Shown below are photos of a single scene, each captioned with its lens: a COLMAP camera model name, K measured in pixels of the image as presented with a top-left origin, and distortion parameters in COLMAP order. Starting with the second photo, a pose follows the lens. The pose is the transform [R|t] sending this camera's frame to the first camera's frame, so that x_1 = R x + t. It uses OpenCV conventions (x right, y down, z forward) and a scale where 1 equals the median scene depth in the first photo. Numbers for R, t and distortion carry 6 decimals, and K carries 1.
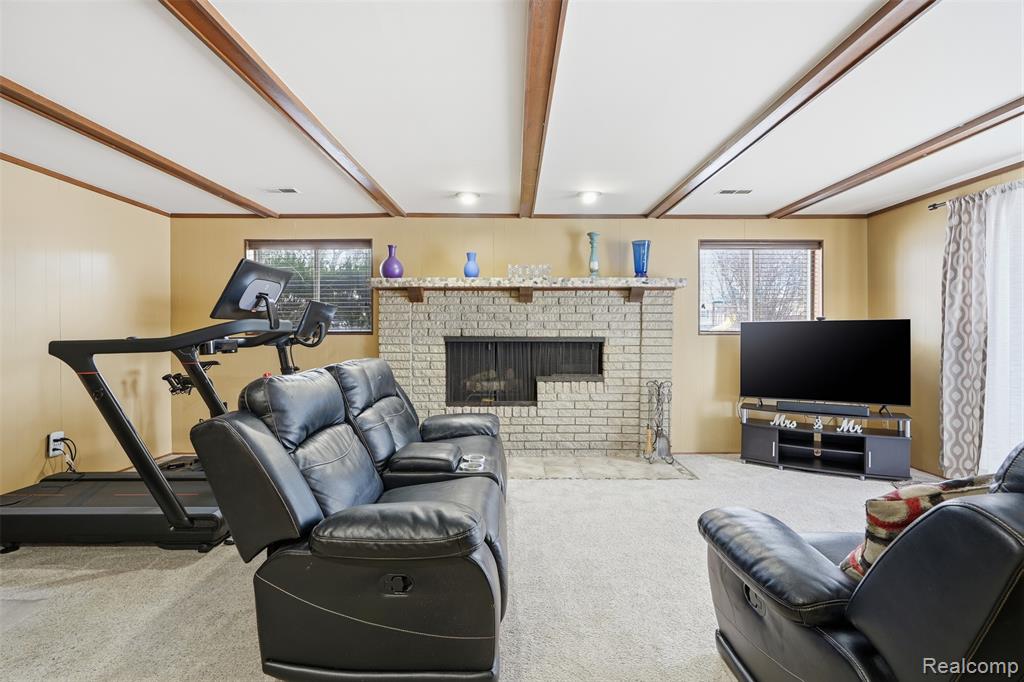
lens RADIAL K [[459.8, 0, 513.6], [0, 459.8, 338.1], [0, 0, 1]] dist [-0.000655, 0.000199]
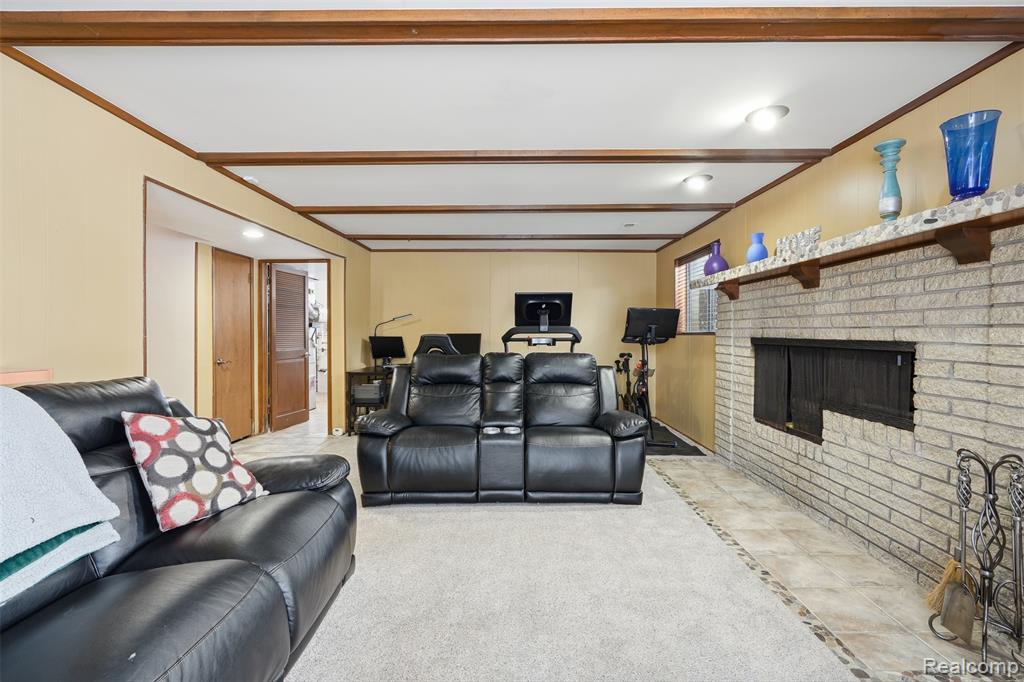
lens RADIAL K [[459.8, 0, 513.4], [0, 459.8, 340.2], [0, 0, 1]] dist [-0.000655, 0.000199]
pose [[-0.010968, 0.014940, -0.999828, 0.696318], [0.005521, 0.999874, 0.014880, -0.013782], [0.999925, -0.005357, -0.011049, 0.574002]]
